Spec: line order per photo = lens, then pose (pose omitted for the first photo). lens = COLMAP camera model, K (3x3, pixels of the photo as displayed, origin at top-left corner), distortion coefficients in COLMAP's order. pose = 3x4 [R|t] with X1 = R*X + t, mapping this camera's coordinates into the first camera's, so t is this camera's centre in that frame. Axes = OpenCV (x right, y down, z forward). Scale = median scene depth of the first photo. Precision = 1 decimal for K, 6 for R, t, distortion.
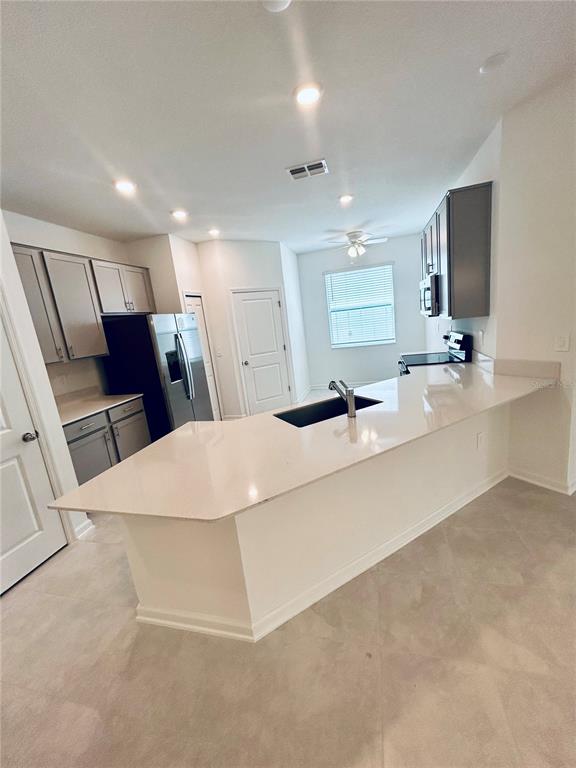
lens RADIAL K [[307.8, 0, 289.3], [0, 307.8, 385.1], [0, 0, 1]] dist [0.000407, -0.000981]
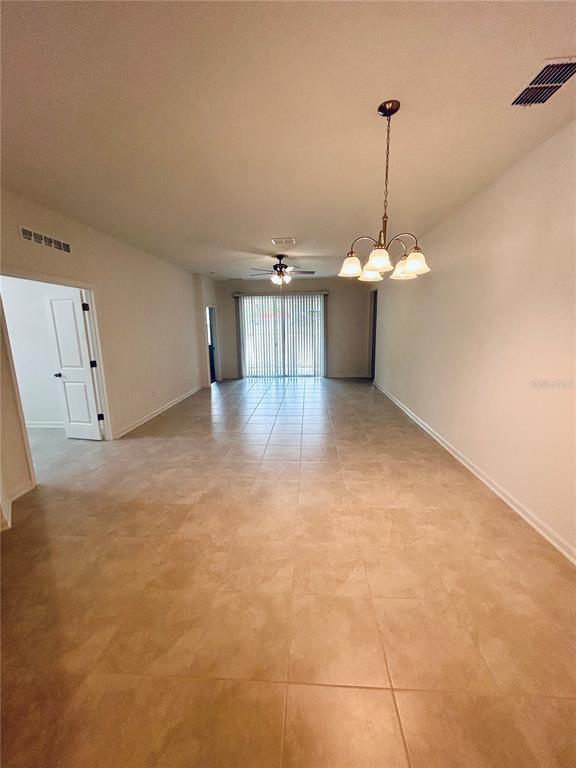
lens RADIAL K [[307.8, 0, 287.0], [0, 307.8, 386.6], [0, 0, 1]] dist [0.000407, -0.000981]
pose [[-0.174625, -0.074425, 0.981818, -0.210020], [0.235190, 0.965123, 0.114990, -0.002731], [-0.956134, 0.250994, -0.151030, 0.122177]]
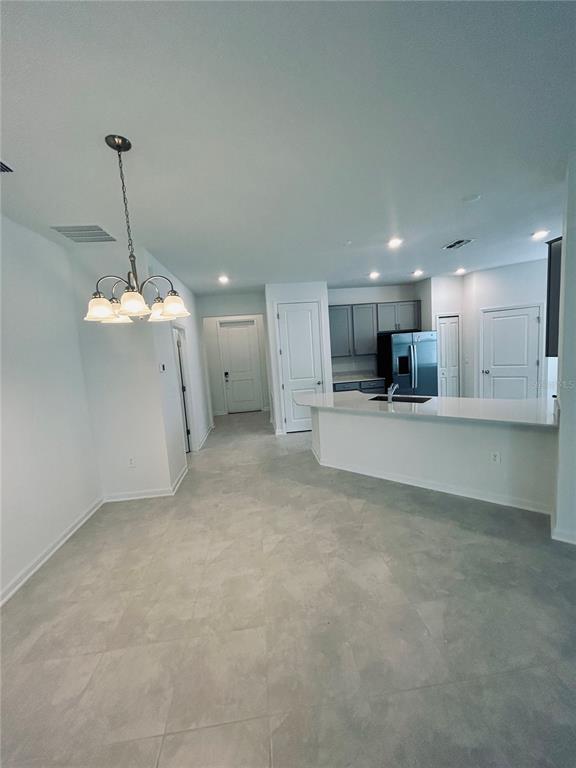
lens RADIAL K [[307.8, 0, 287.5], [0, 307.8, 386.8], [0, 0, 1]] dist [0.000407, -0.000981]
pose [[0.348037, 0.200173, -0.915861, 1.197009], [-0.163052, 0.974973, 0.151131, -0.124099], [0.923192, 0.096734, 0.371965, -0.207326]]
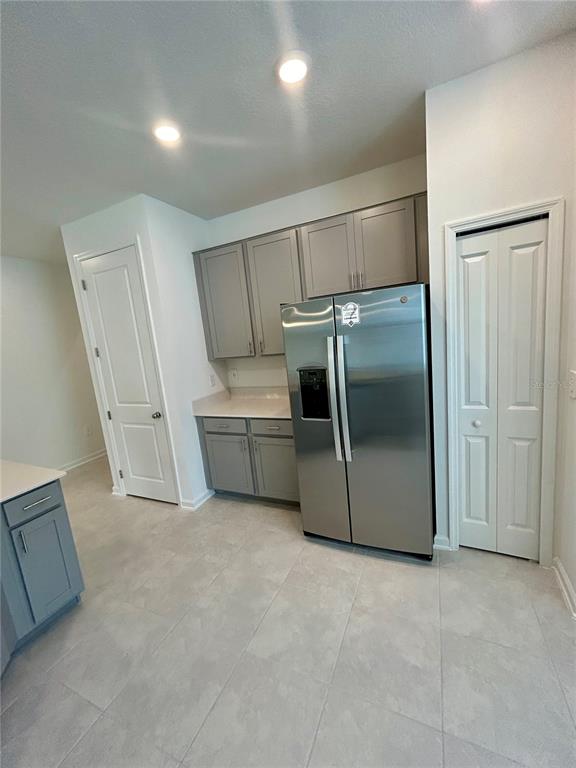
lens RADIAL K [[307.8, 0, 291.6], [0, 307.8, 385.2], [0, 0, 1]] dist [0.000407, -0.000981]
pose [[-0.173084, 0.286275, -0.942384, 0.214958], [-0.085728, 0.948815, 0.303974, -0.317984], [0.981169, 0.133402, -0.139683, 1.344730]]
